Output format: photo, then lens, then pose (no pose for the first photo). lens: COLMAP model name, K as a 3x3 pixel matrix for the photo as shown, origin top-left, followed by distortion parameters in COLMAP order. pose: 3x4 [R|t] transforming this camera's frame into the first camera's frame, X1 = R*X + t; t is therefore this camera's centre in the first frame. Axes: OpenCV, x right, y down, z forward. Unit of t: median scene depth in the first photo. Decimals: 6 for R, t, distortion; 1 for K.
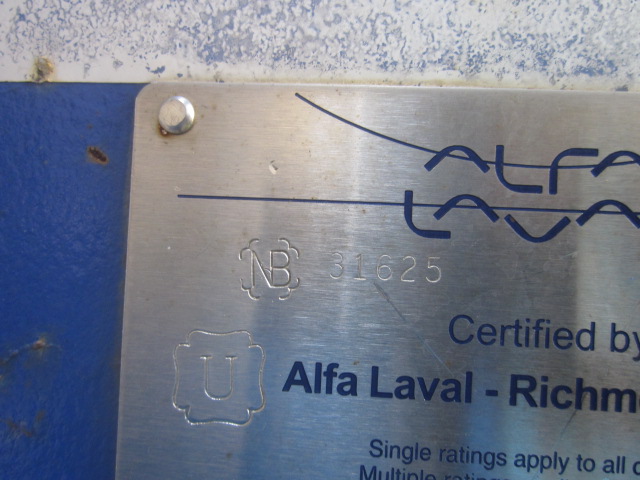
lens RADIAL K [[532.0, 0, 319.8], [0, 532.0, 241.5], [0, 0, 1]] dist [-0.024380, -0.002450]
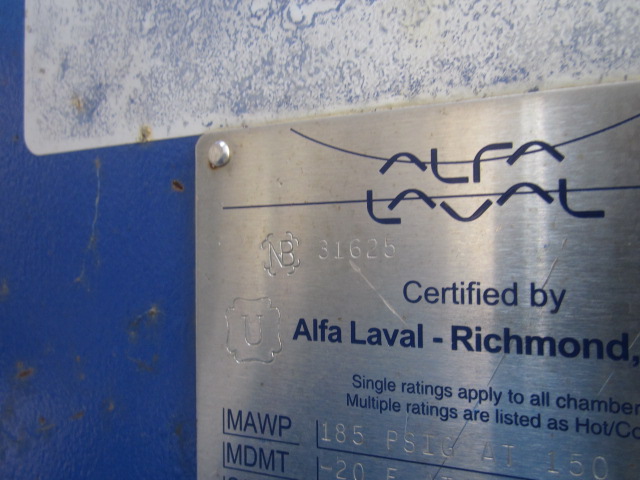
lens RADIAL K [[532.0, 0, 320.6], [0, 532.0, 242.0], [0, 0, 1]] dist [-0.024380, -0.002450]
pose [[0.938698, -0.061274, -0.339251, 0.501297], [0.061031, 0.998071, -0.011398, 0.042588], [0.339295, -0.010006, 0.940627, -0.310423]]
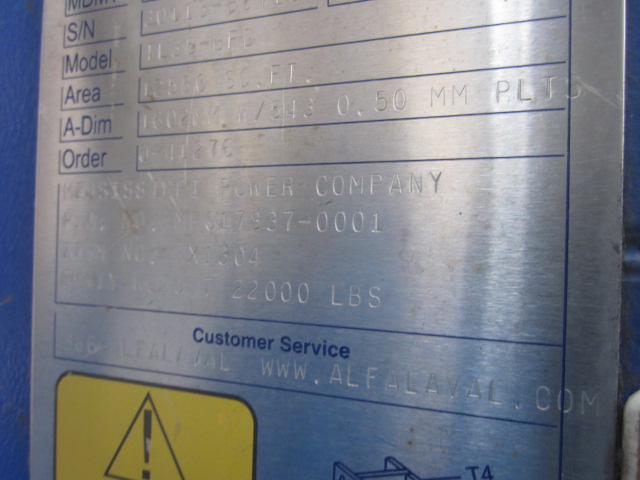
lens RADIAL K [[532.0, 0, 323.0], [0, 532.0, 238.6], [0, 0, 1]] dist [-0.024380, -0.002450]
pose [[0.955045, -0.030989, -0.294837, 0.904896], [0.028130, 0.999507, -0.013935, 1.384632], [0.295124, 0.005014, 0.955446, -0.299120]]
